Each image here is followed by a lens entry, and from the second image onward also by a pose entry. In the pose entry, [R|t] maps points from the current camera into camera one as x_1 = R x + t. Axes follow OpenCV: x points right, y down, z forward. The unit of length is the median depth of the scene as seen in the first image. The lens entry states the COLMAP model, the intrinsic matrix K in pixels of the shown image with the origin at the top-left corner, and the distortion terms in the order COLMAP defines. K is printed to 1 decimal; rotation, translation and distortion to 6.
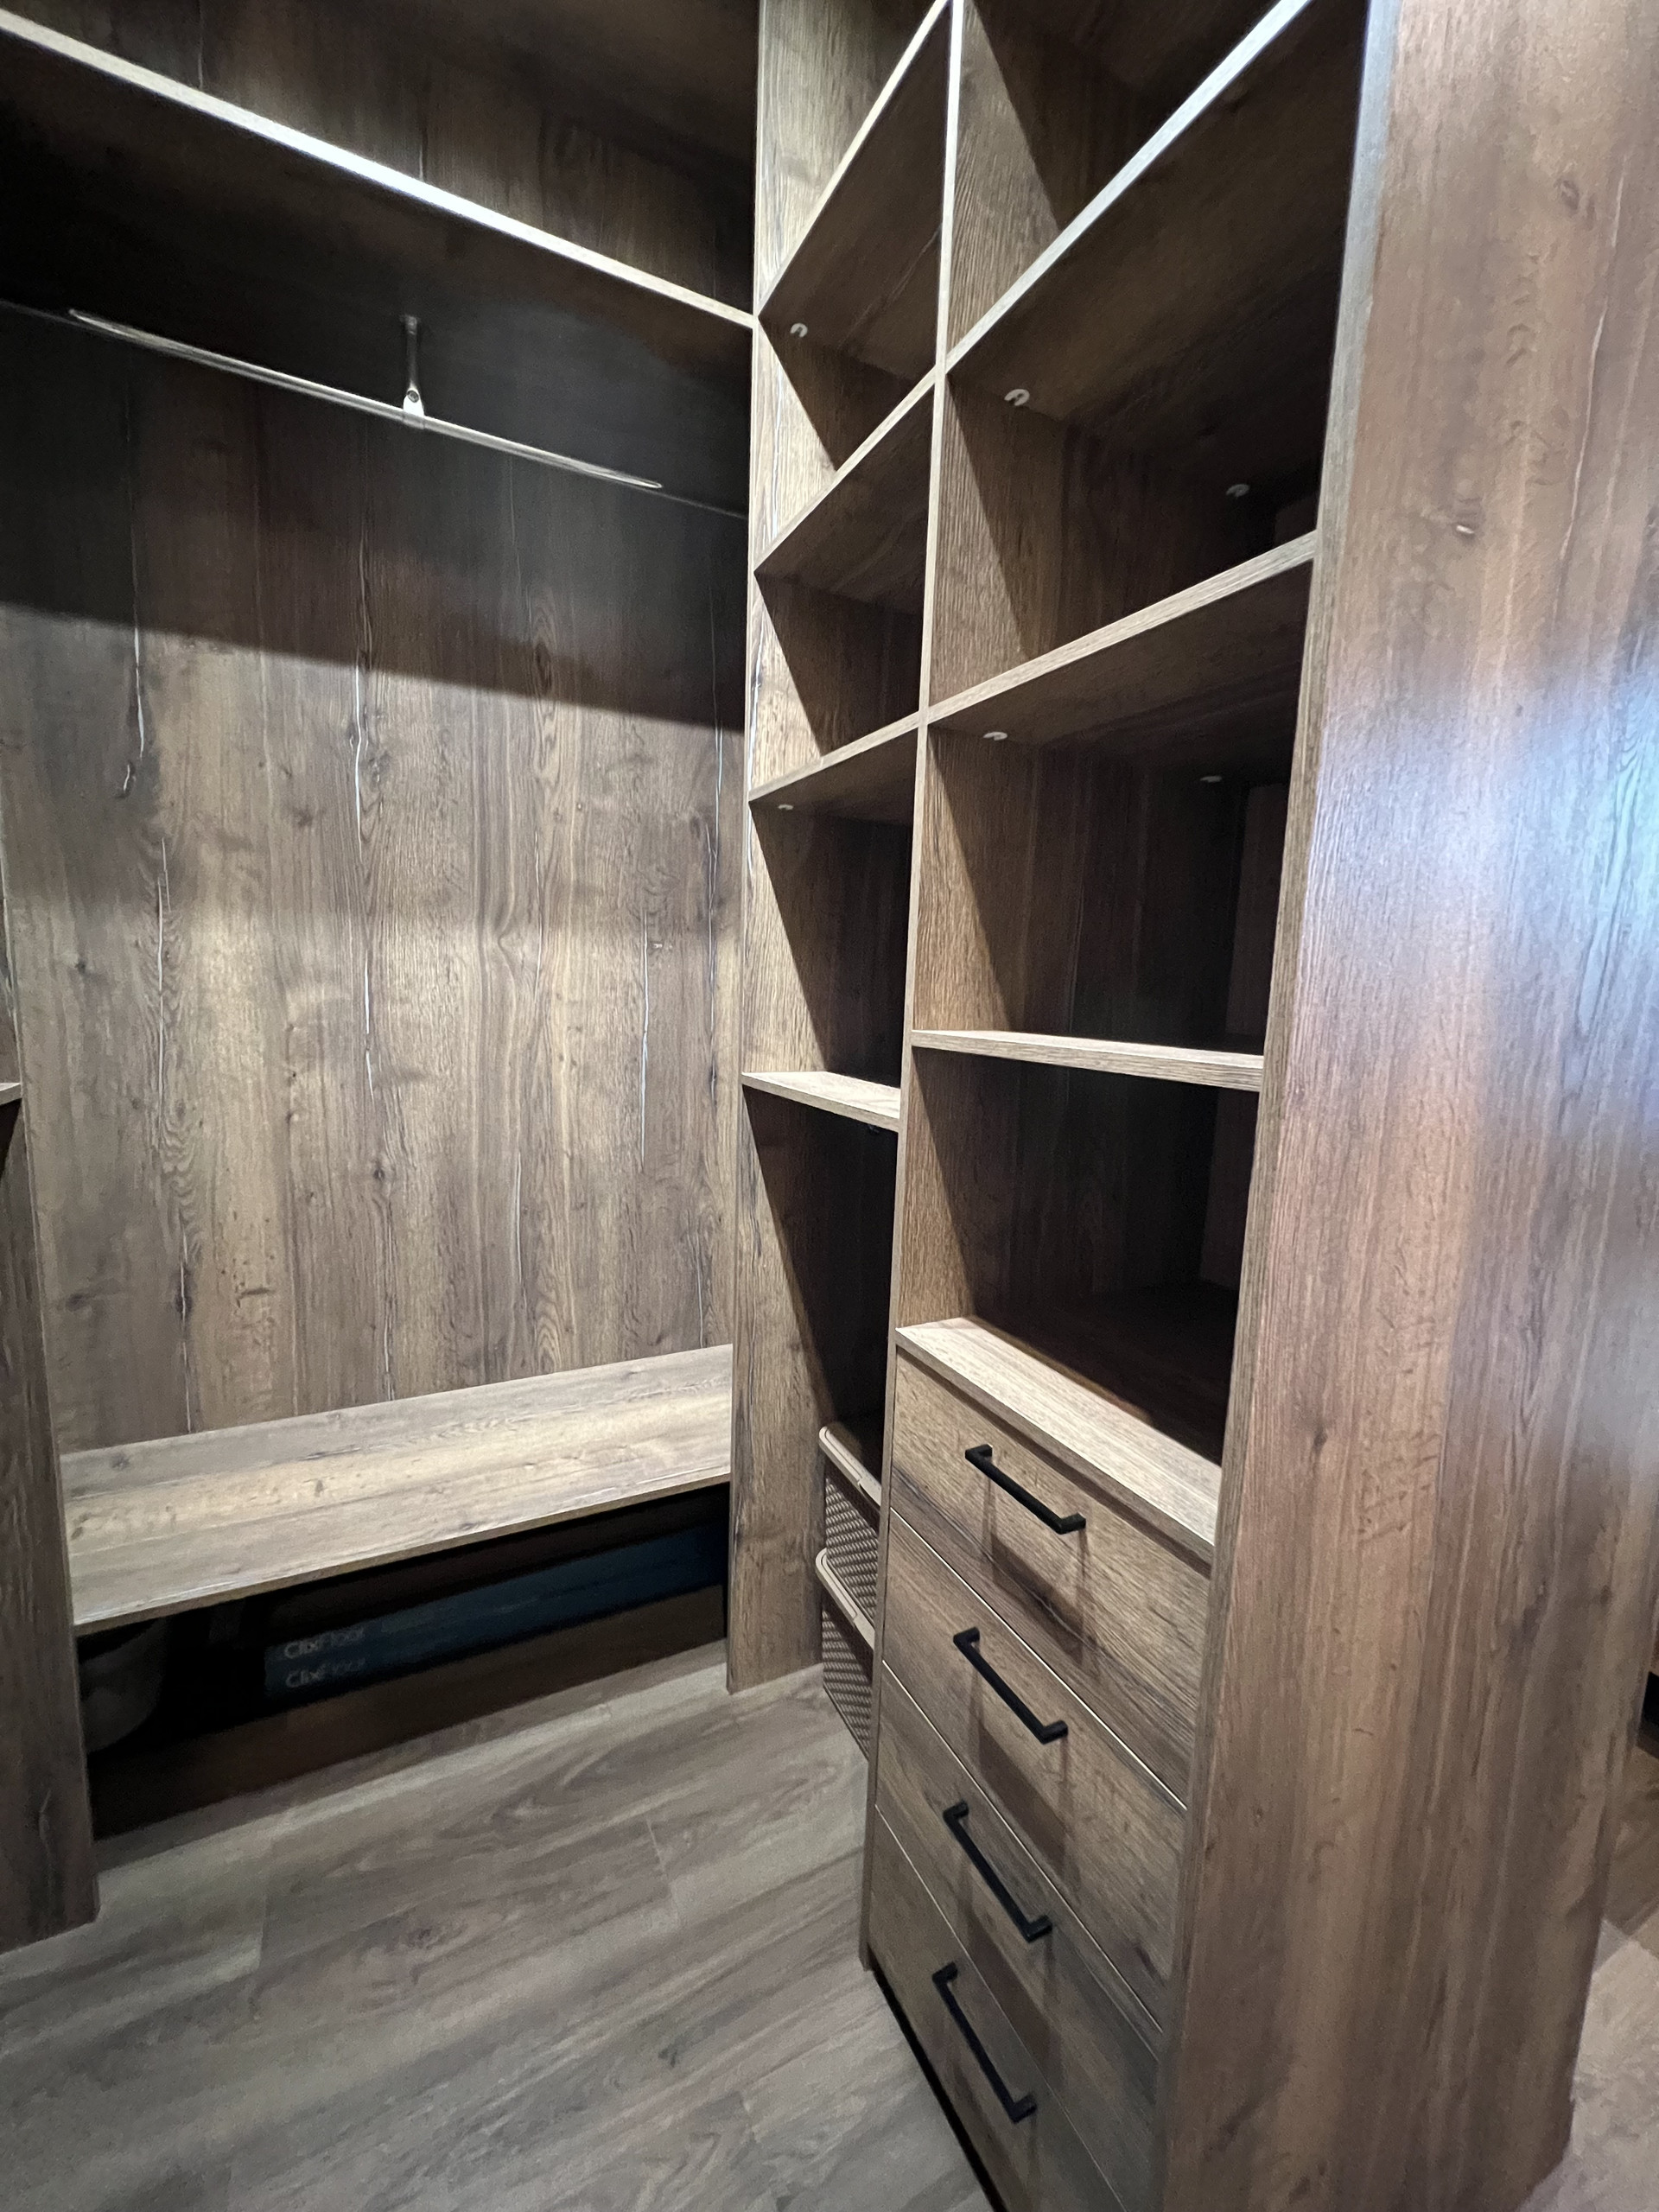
lens RADIAL K [[886.4, 0, 828.4], [0, 886.4, 1106.7], [0, 0, 1]] dist [-0.003979, 0.000905]
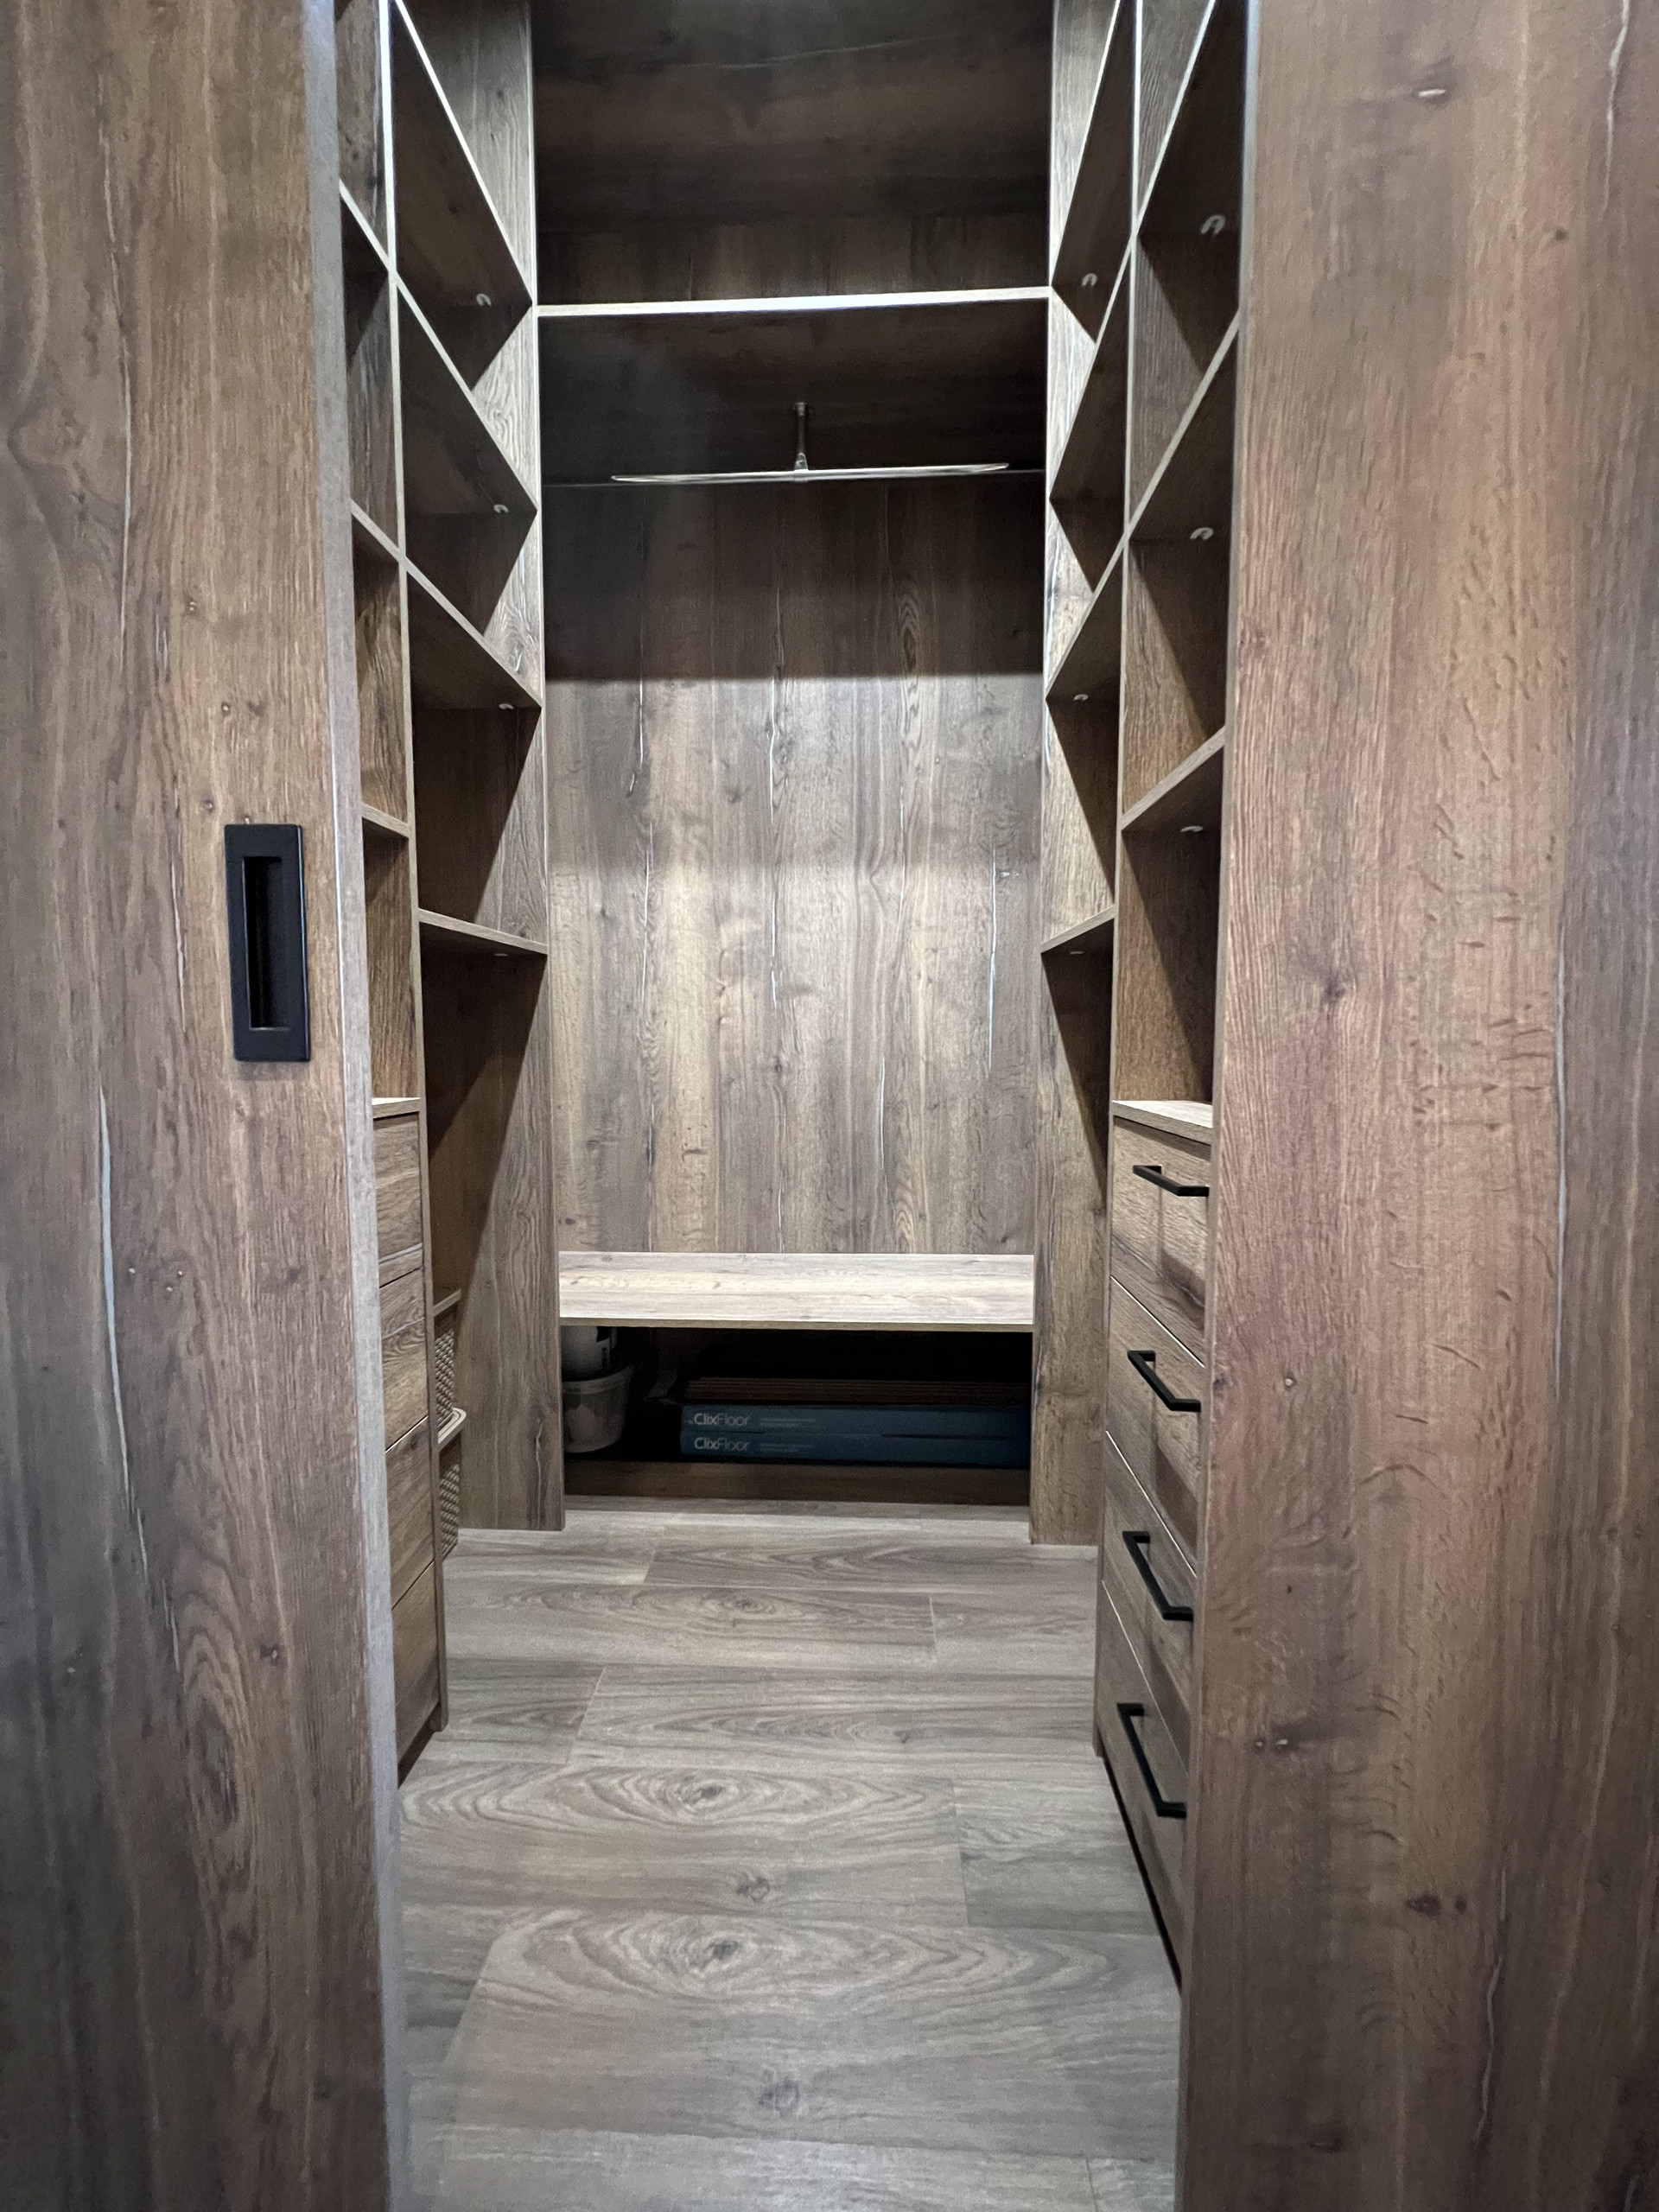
lens RADIAL K [[886.4, 0, 825.1], [0, 886.4, 1104.6], [0, 0, 1]] dist [-0.003979, 0.000905]
pose [[0.865122, 0.003003, -0.501553, 0.218457], [-0.037013, 0.997638, -0.057870, 0.230378], [0.500195, 0.068629, 0.863189, -0.071460]]
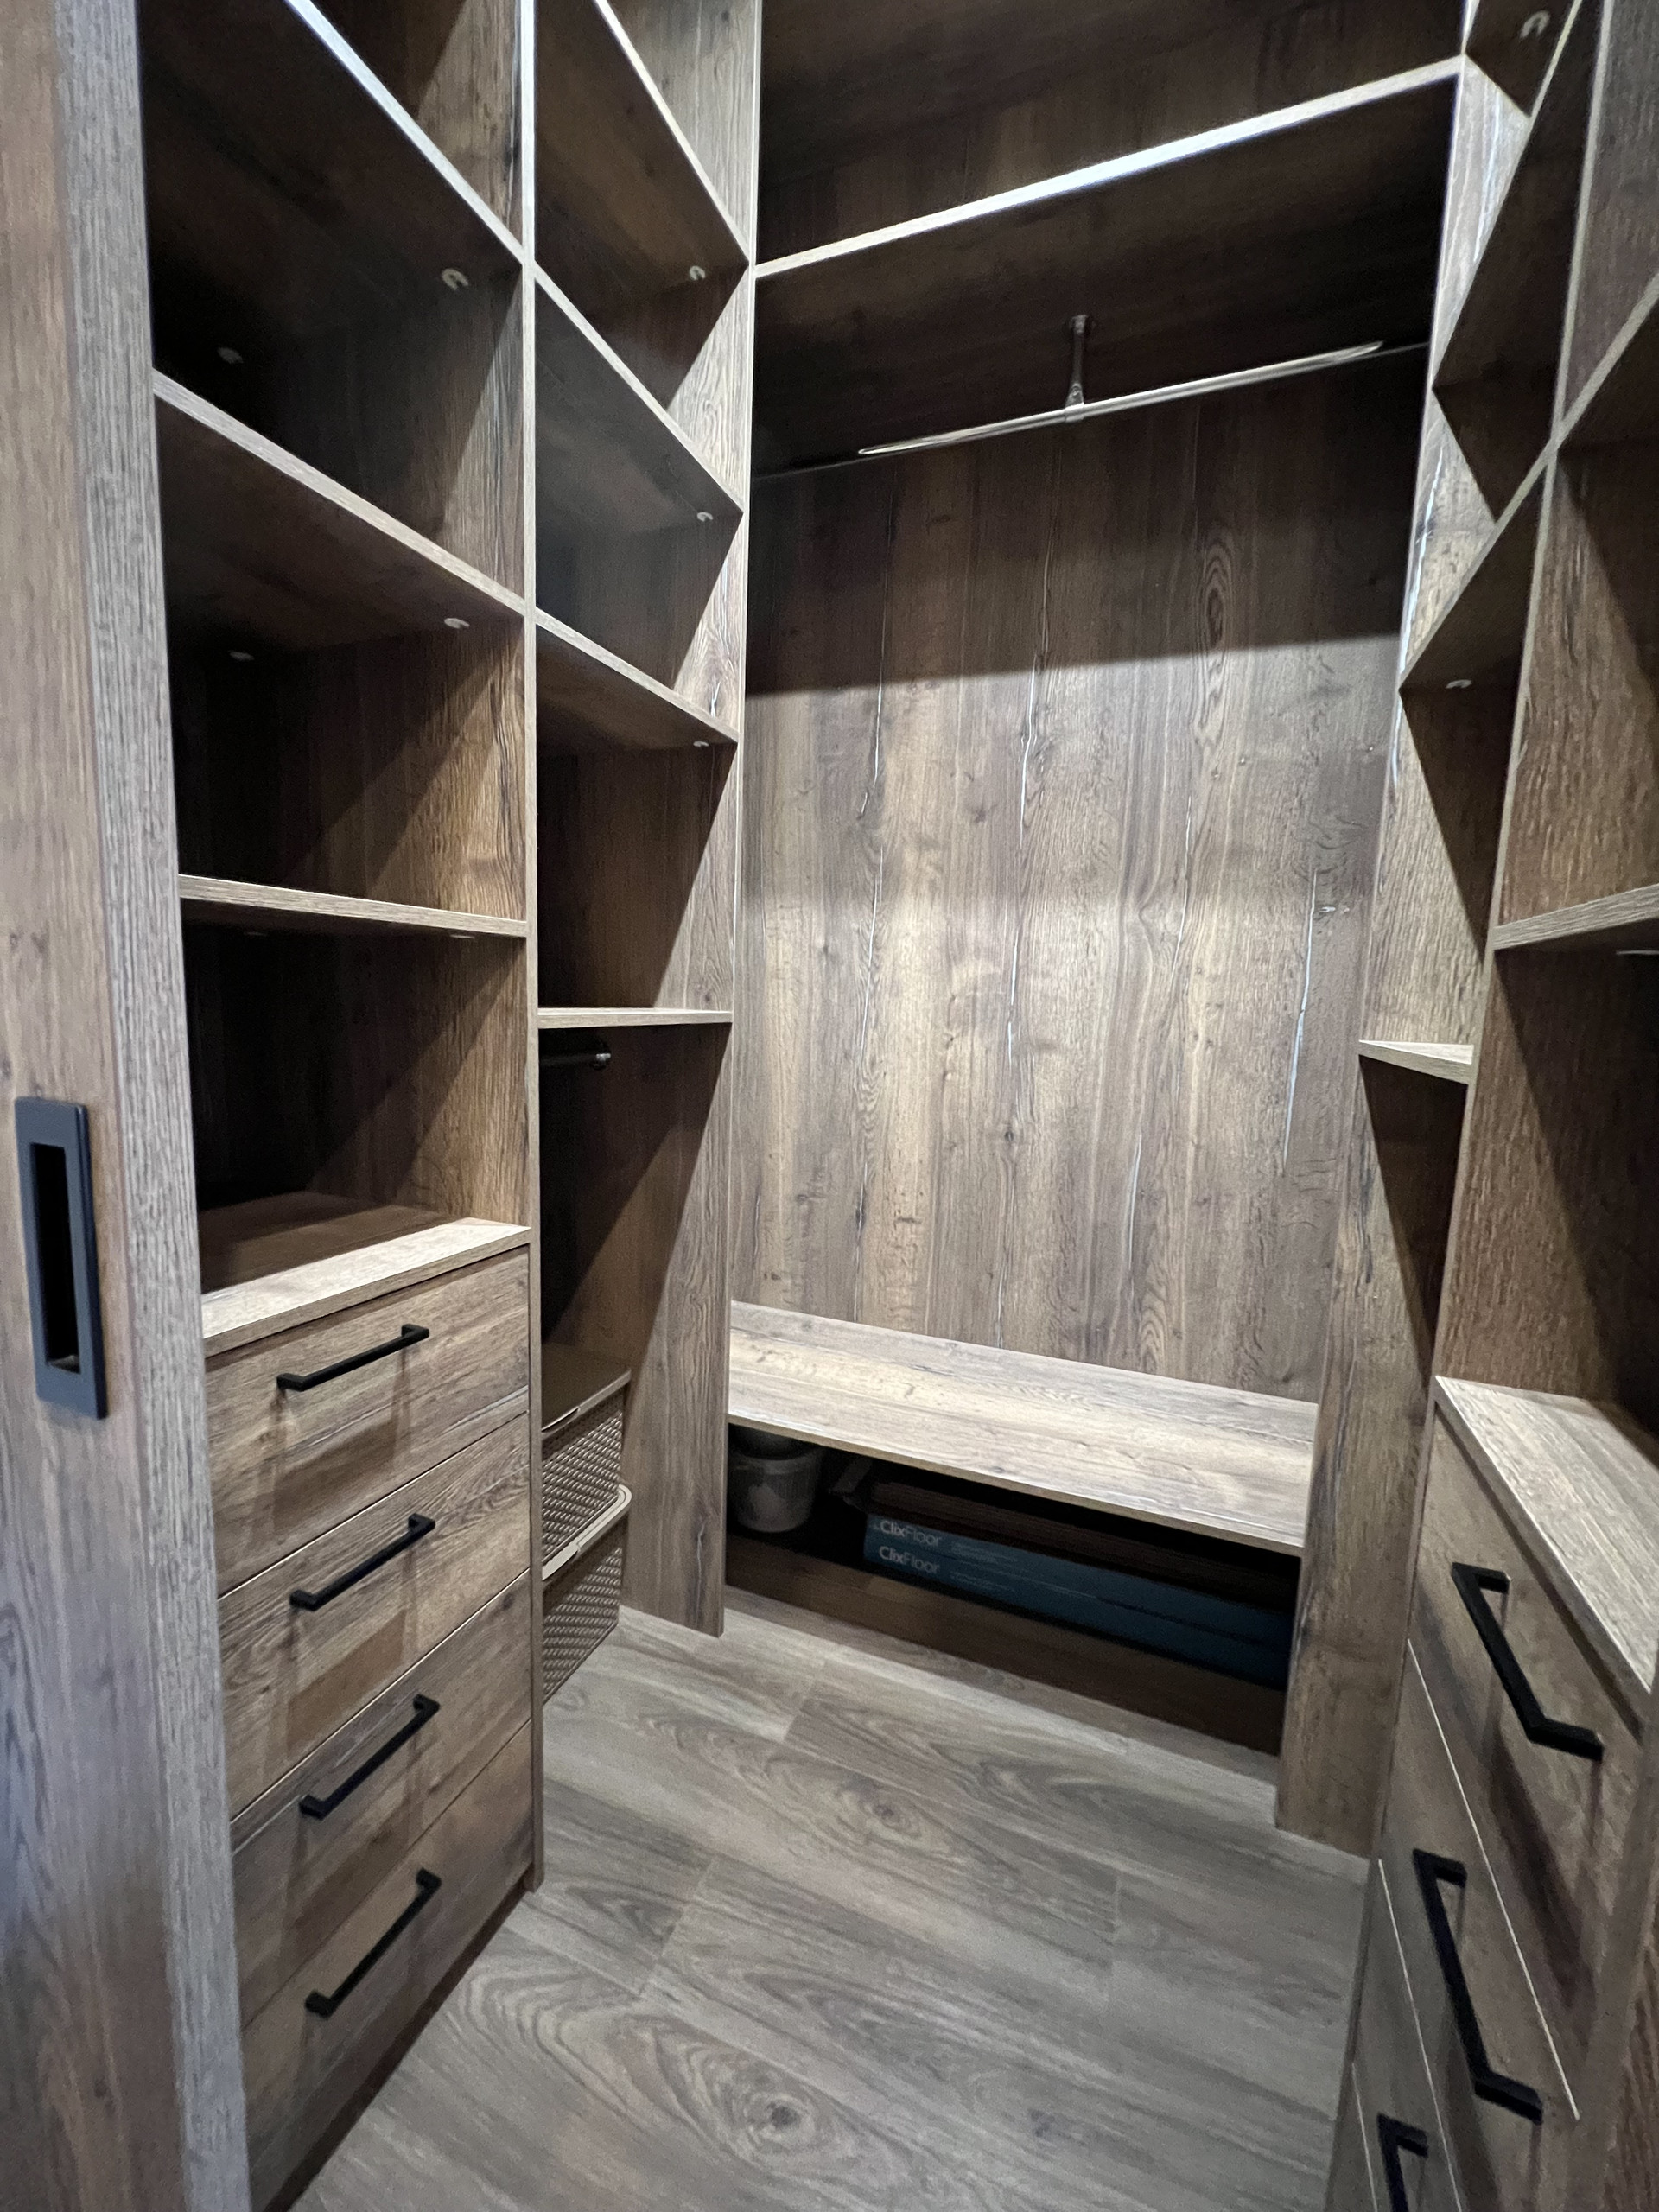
lens RADIAL K [[886.4, 0, 823.5], [0, 886.4, 1106.0], [0, 0, 1]] dist [-0.003979, 0.000905]
pose [[0.651372, 0.081721, -0.754345, 0.183730], [-0.114070, 0.993431, 0.009124, 0.065078], [0.750135, 0.080105, 0.656415, 0.132150]]
